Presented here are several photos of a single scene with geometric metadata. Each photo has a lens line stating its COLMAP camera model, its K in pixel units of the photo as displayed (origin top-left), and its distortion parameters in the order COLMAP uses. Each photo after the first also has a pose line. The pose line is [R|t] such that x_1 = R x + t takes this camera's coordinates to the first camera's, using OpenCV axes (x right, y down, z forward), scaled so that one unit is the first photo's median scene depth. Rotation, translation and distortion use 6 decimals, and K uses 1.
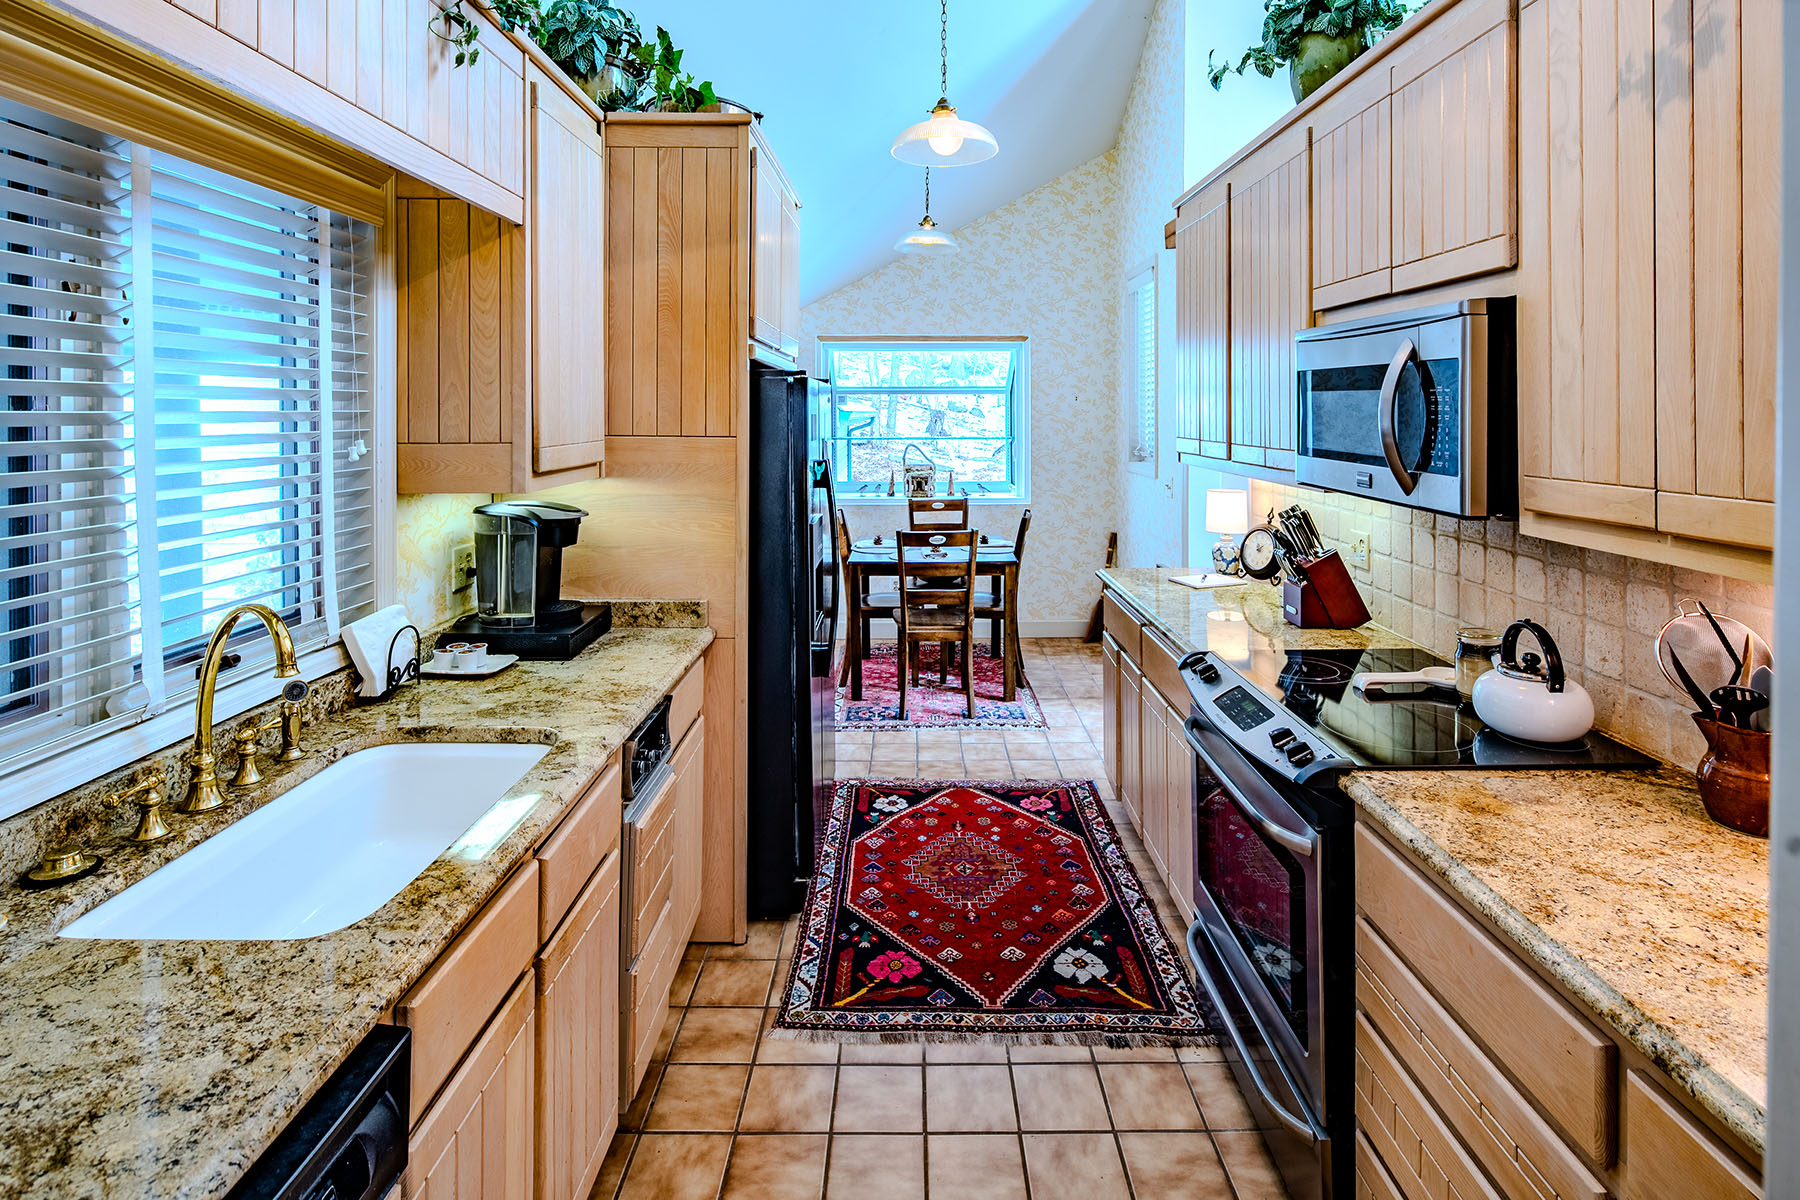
lens RADIAL K [[911.7, 0, 923.4], [0, 911.7, 413.5], [0, 0, 1]] dist [0.004238, -0.005551]
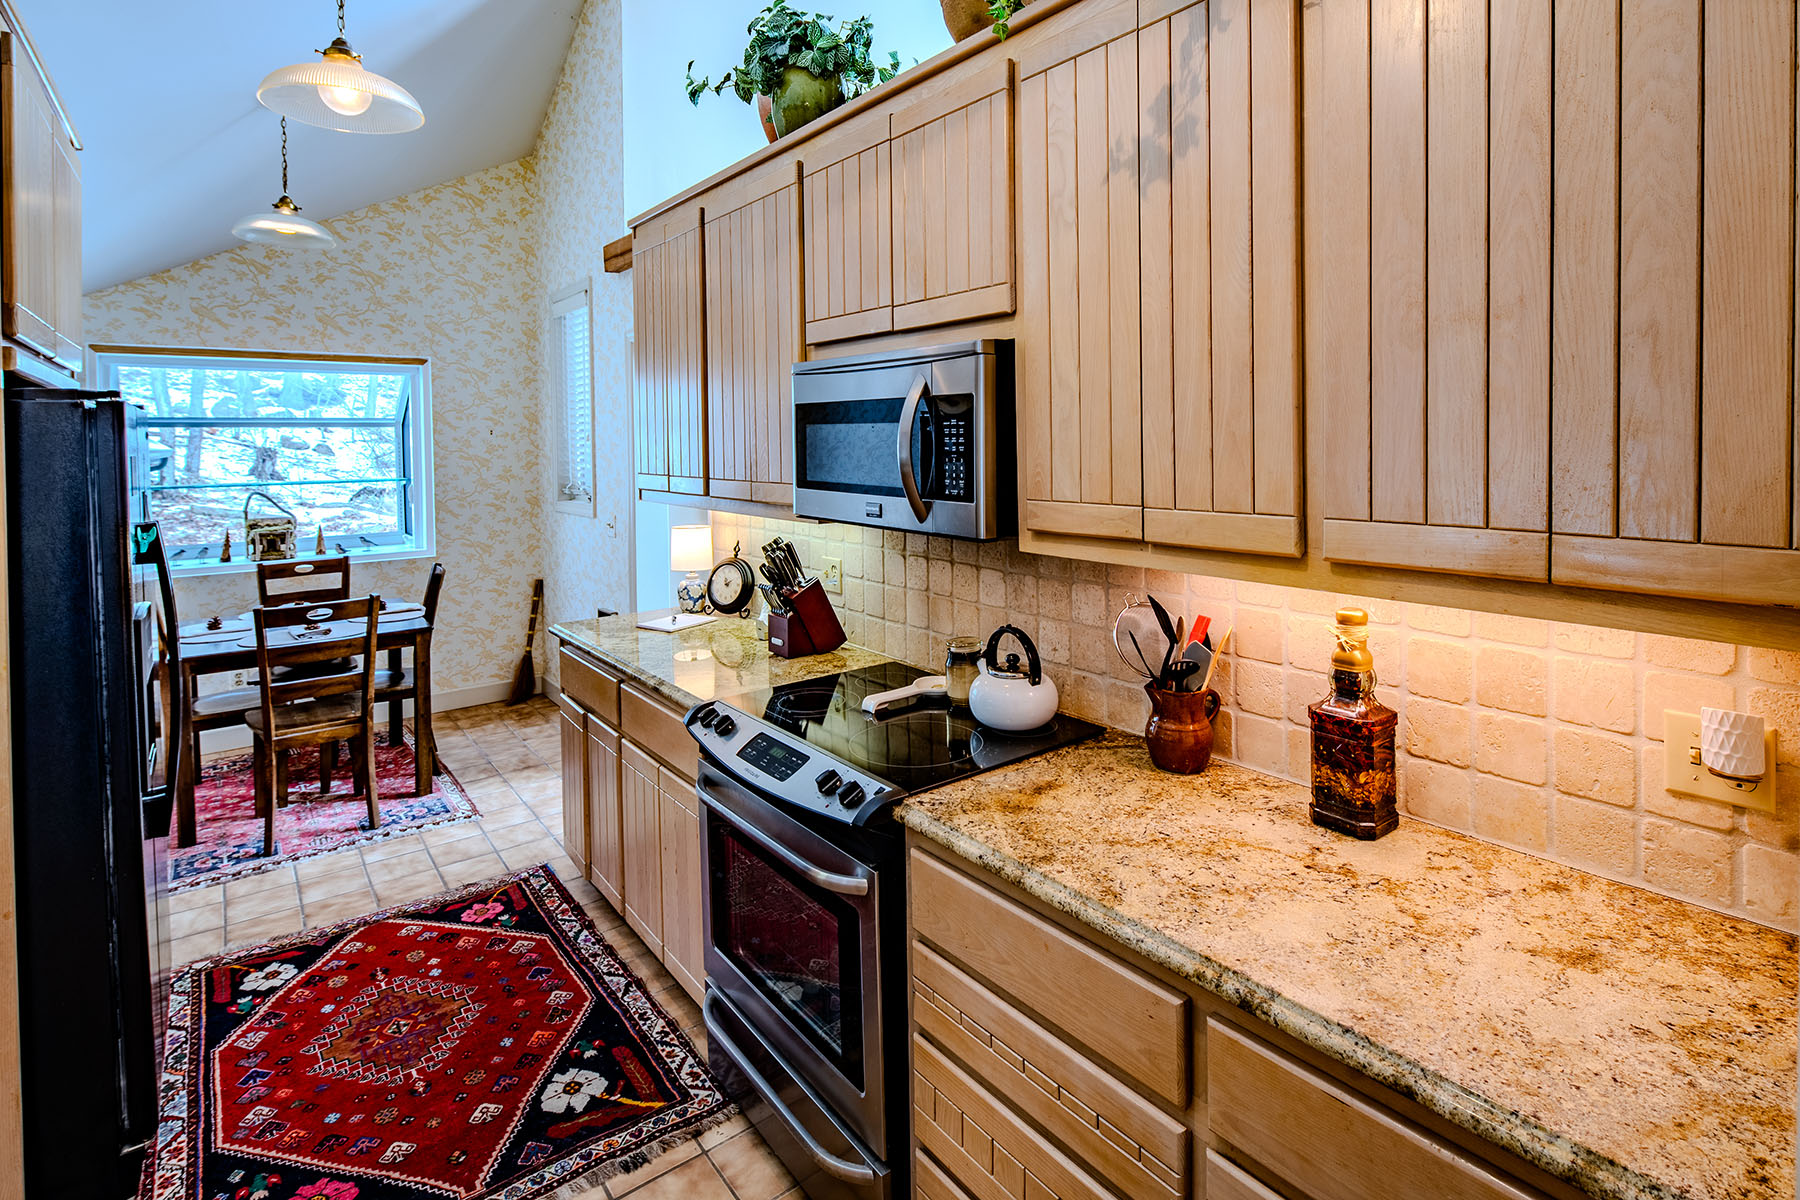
lens RADIAL K [[893.0, 0, 932.7], [0, 893.0, 457.3], [0, 0, 1]] dist [0.003222, -0.004571]
pose [[0.787308, -0.019933, 0.616238, -0.063176], [0.012647, 0.999789, 0.016181, -0.001831], [-0.616430, -0.004945, 0.787394, 0.119207]]
